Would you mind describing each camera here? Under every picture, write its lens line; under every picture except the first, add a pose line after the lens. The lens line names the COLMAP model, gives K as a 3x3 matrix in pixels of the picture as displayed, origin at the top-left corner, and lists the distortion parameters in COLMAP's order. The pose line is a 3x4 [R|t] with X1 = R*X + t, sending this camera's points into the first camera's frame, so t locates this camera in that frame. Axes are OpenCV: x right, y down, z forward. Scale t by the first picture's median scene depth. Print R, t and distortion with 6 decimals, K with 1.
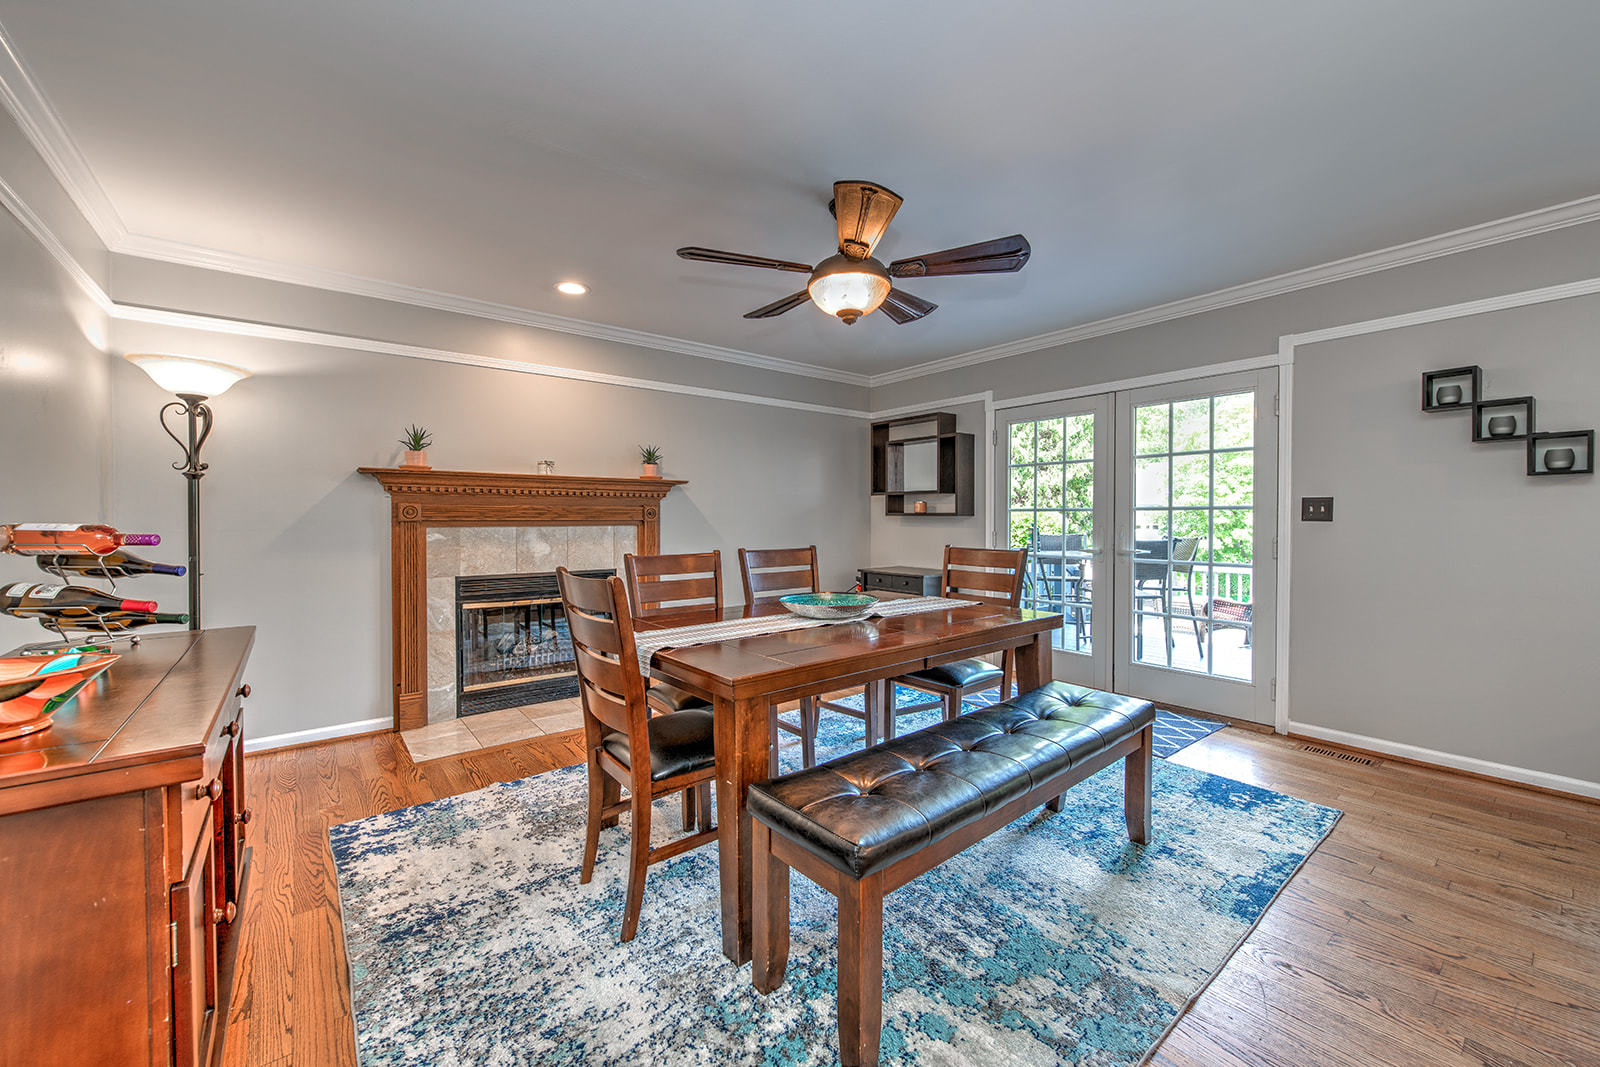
lens RADIAL K [[623.8, 0, 804.9], [0, 623.8, 525.3], [0, 0, 1]] dist [0.004677, -0.002084]
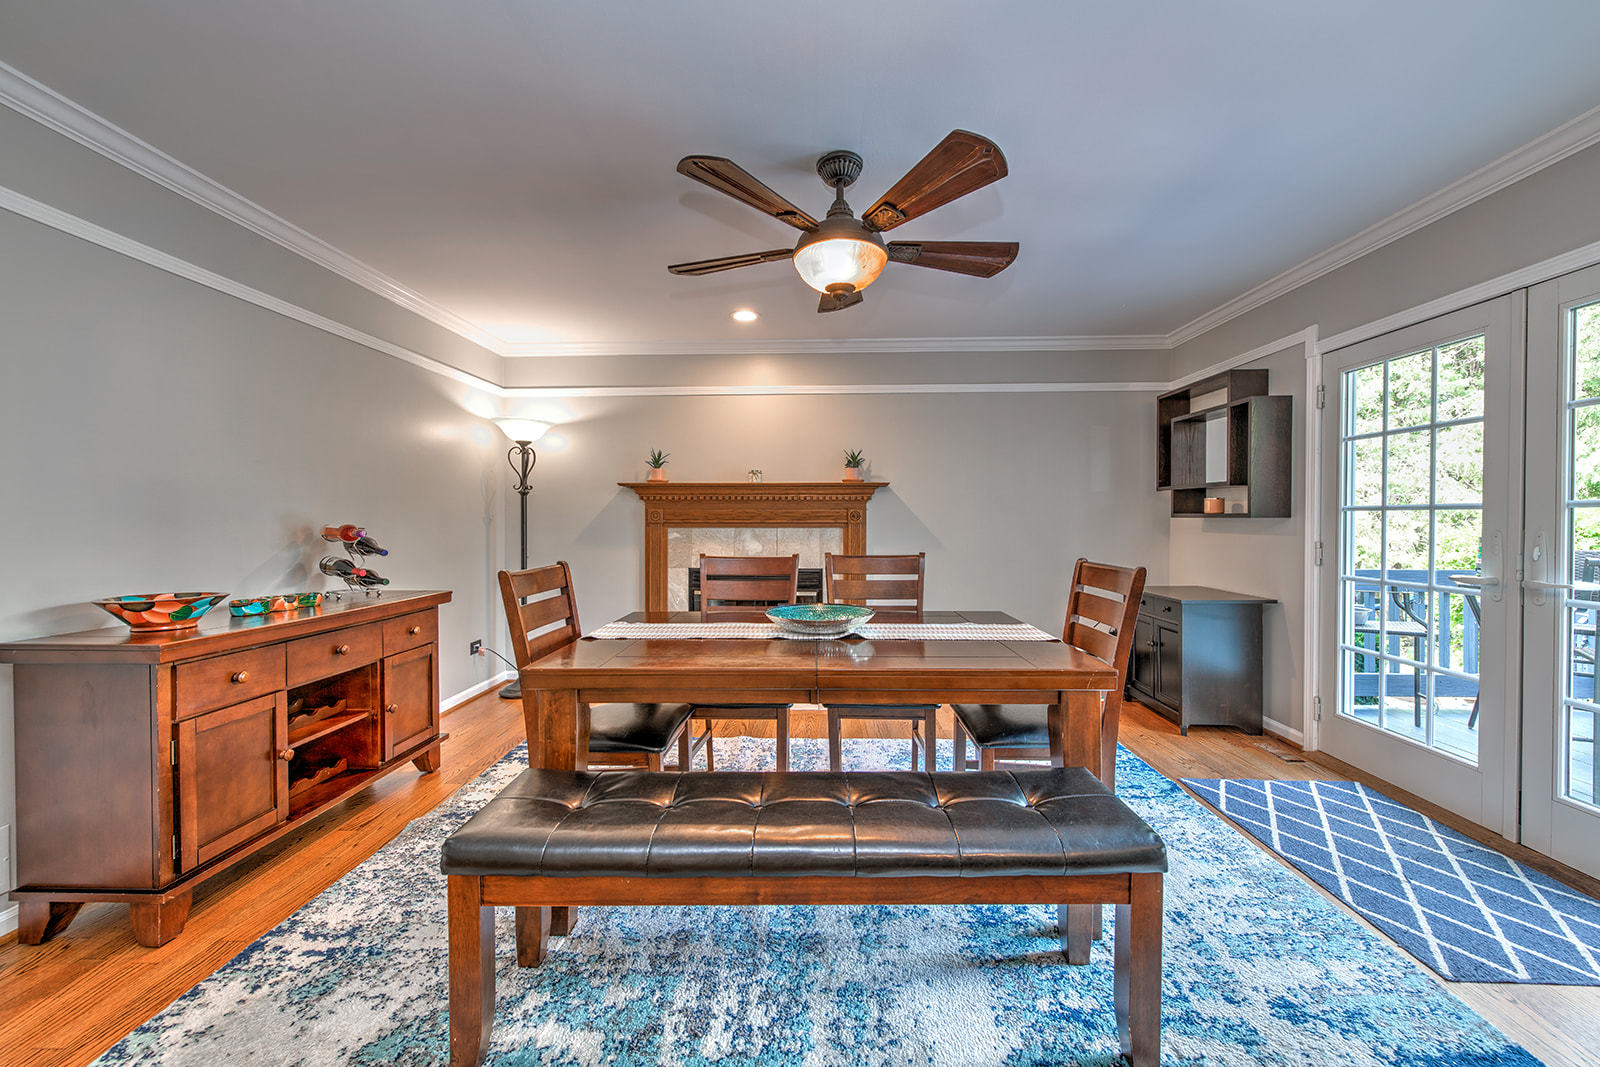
lens RADIAL K [[623.8, 0, 809.1], [0, 623.8, 528.4], [0, 0, 1]] dist [0.004677, -0.002084]
pose [[0.761554, 0.009789, -0.648027, 0.391276], [-0.006535, 0.999951, 0.007426, -0.006108], [0.648068, -0.001420, 0.761581, 0.195452]]
